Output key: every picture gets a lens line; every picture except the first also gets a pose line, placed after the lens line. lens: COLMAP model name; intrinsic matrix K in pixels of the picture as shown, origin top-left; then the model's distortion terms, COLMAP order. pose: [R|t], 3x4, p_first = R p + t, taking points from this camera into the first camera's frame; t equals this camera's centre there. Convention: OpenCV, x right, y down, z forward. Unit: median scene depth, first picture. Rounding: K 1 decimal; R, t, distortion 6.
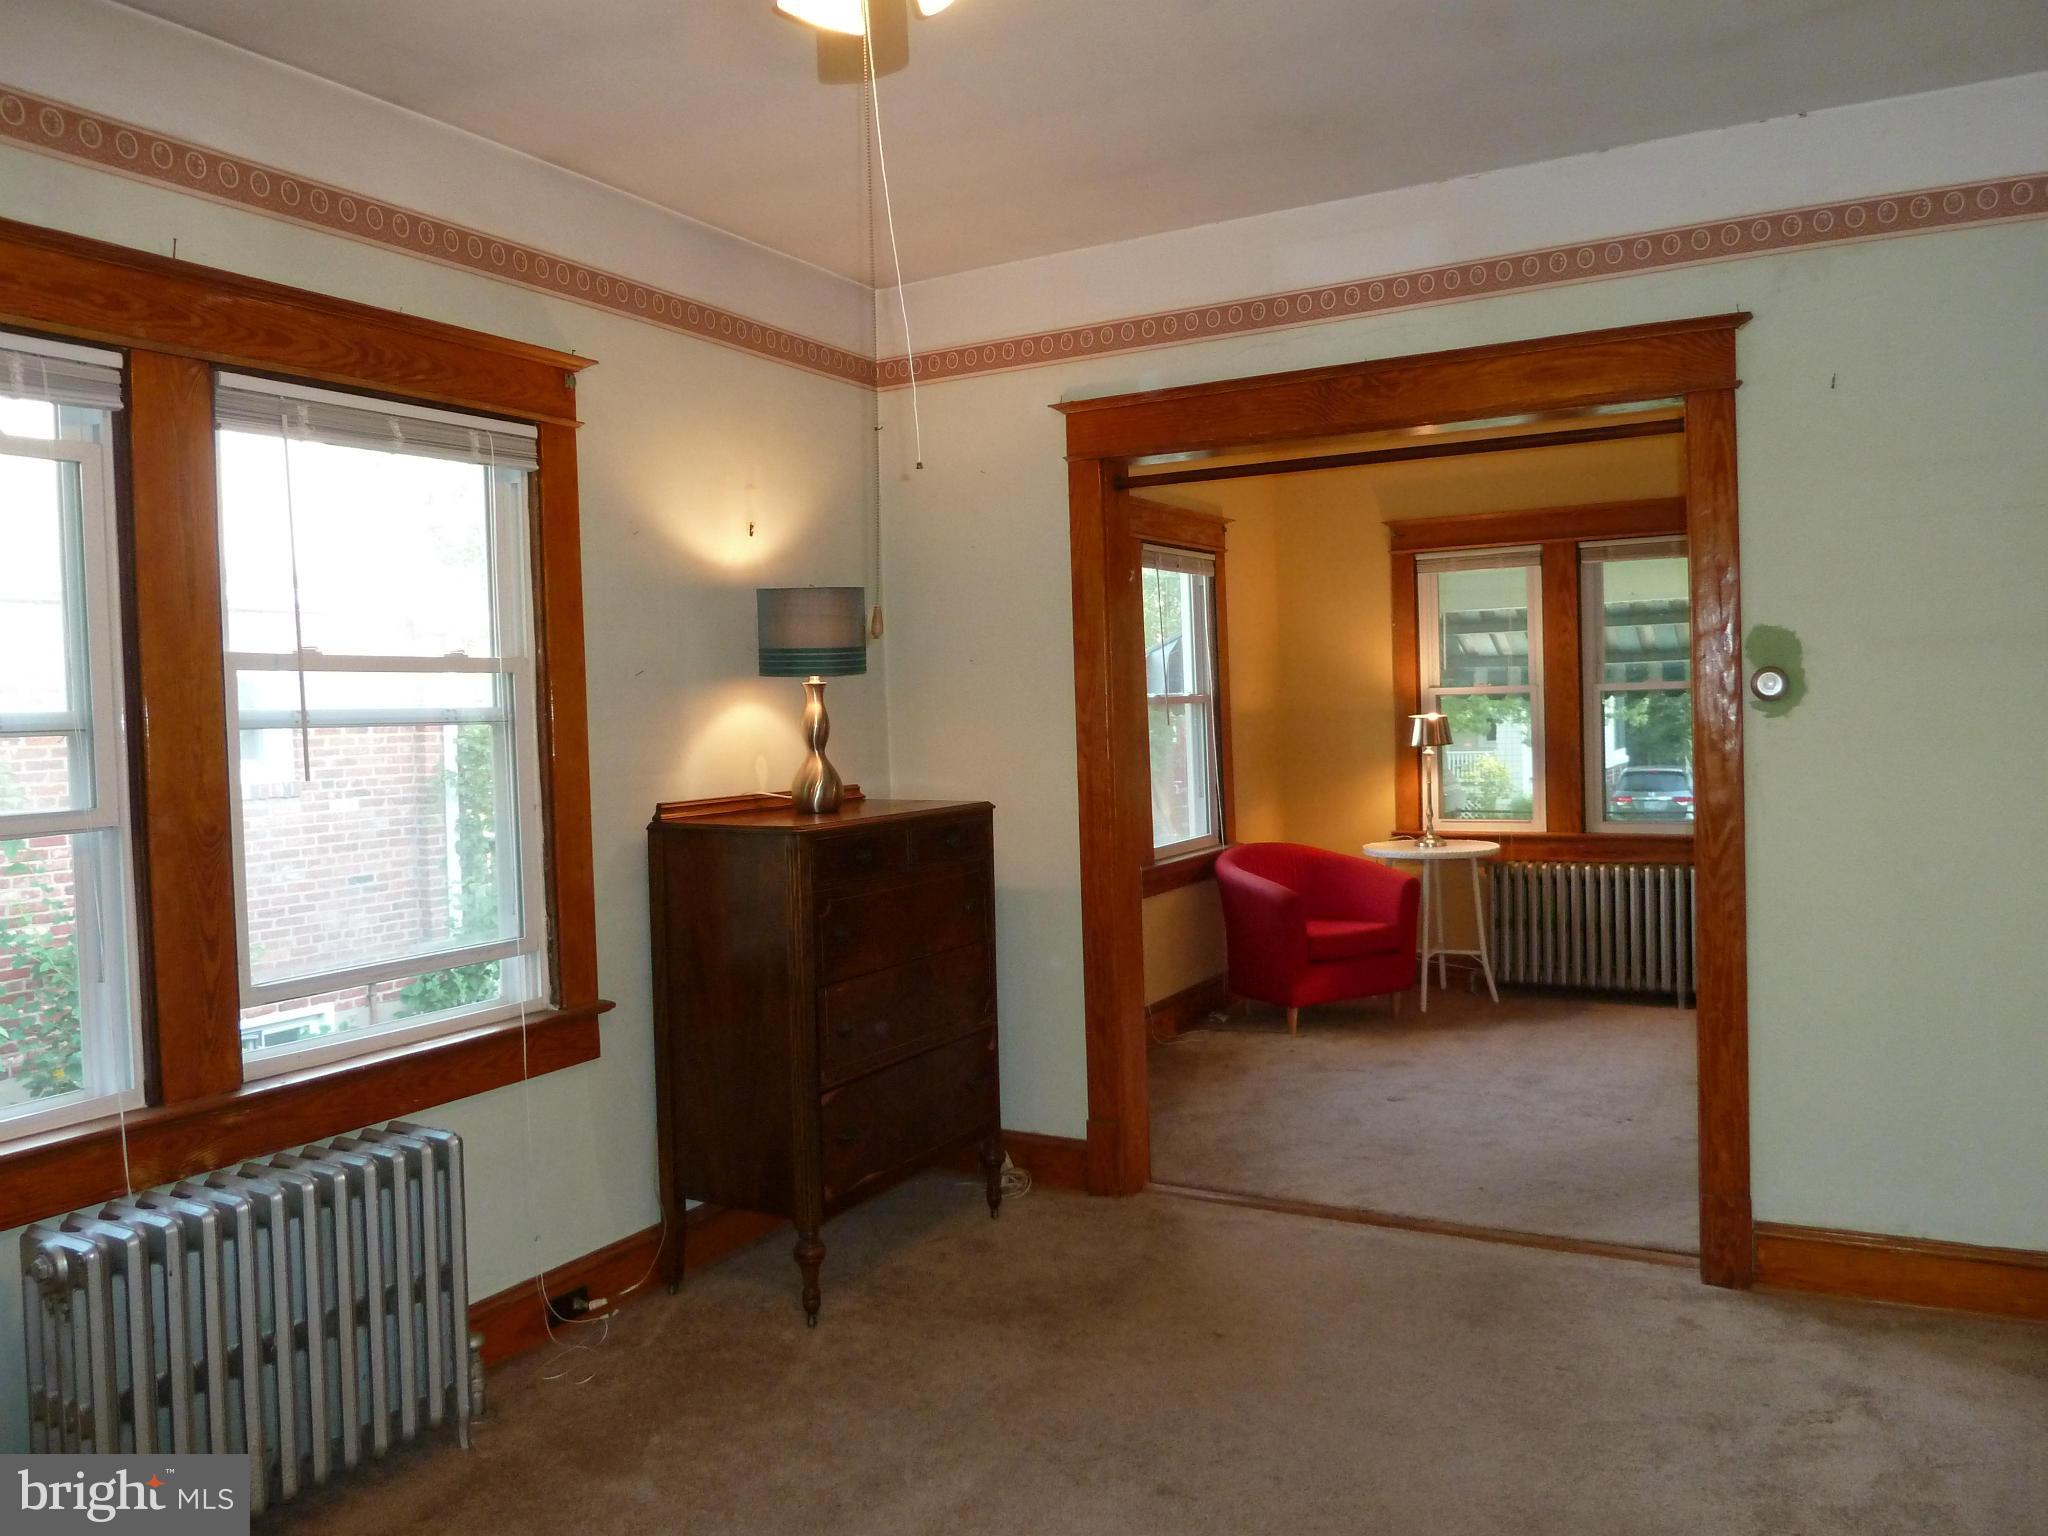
lens RADIAL K [[1559.8, 0, 1022.7], [0, 1559.8, 747.7], [0, 0, 1]] dist [-0.037622, 0.004431]
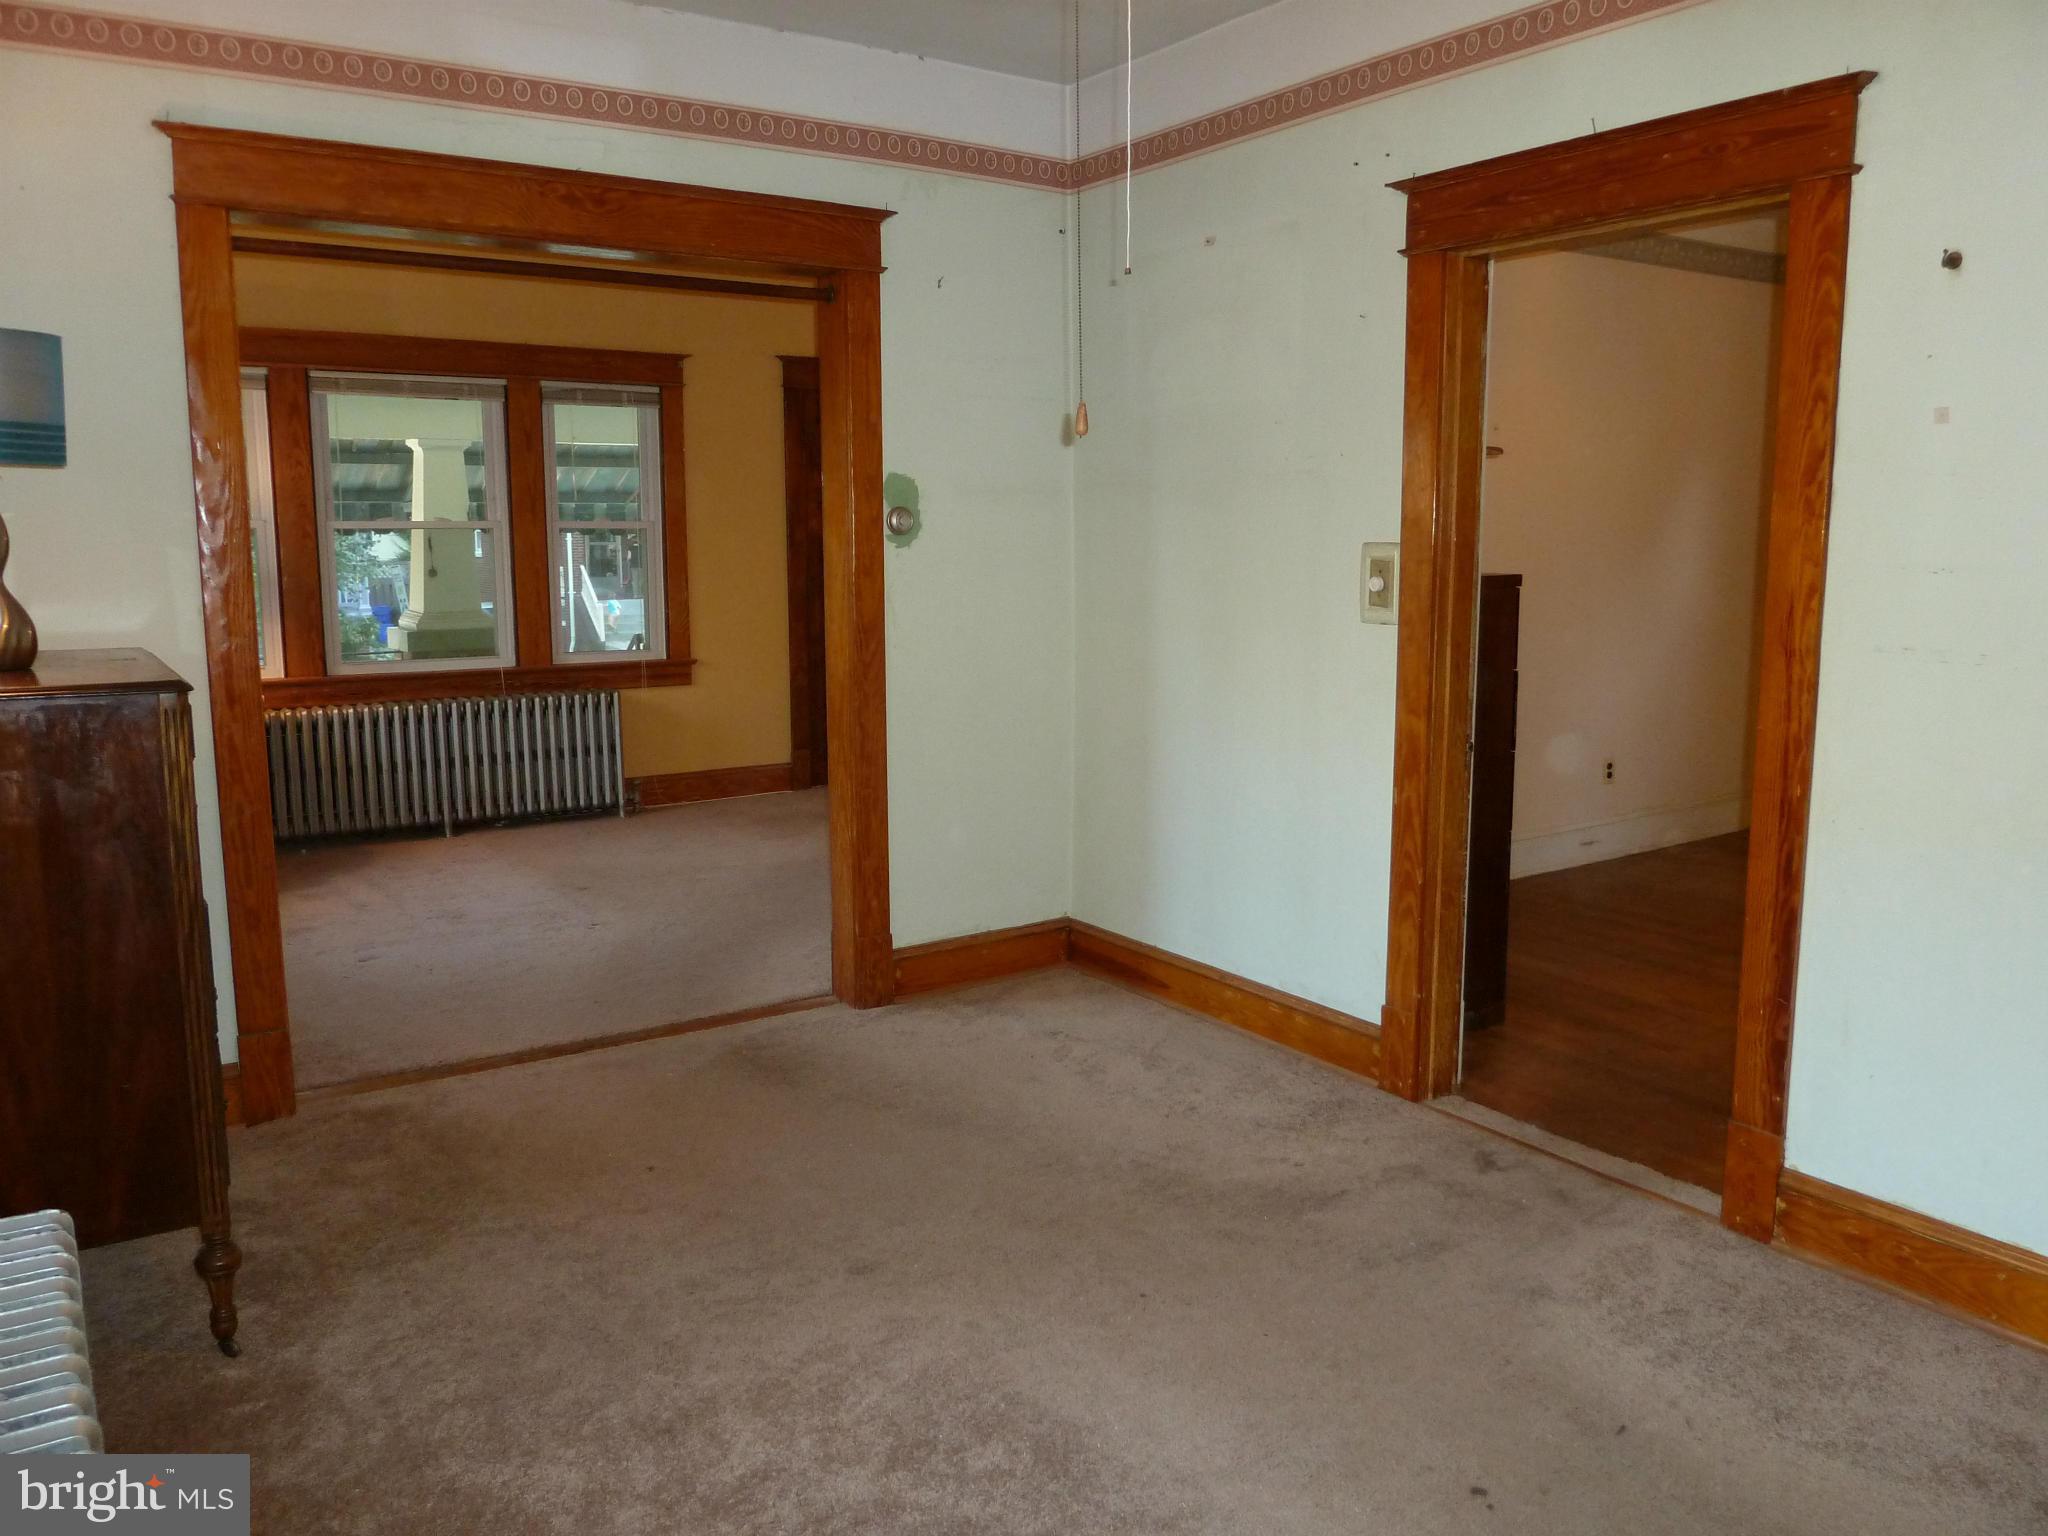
lens RADIAL K [[1556.1, 0, 1022.7], [0, 1556.1, 745.3], [0, 0, 1]] dist [0.001413, 0.006498]
pose [[0.450184, -0.095513, 0.887813, -0.551223], [0.015193, 0.994938, 0.099334, 0.014012], [-0.892807, -0.031230, 0.449356, 0.310818]]
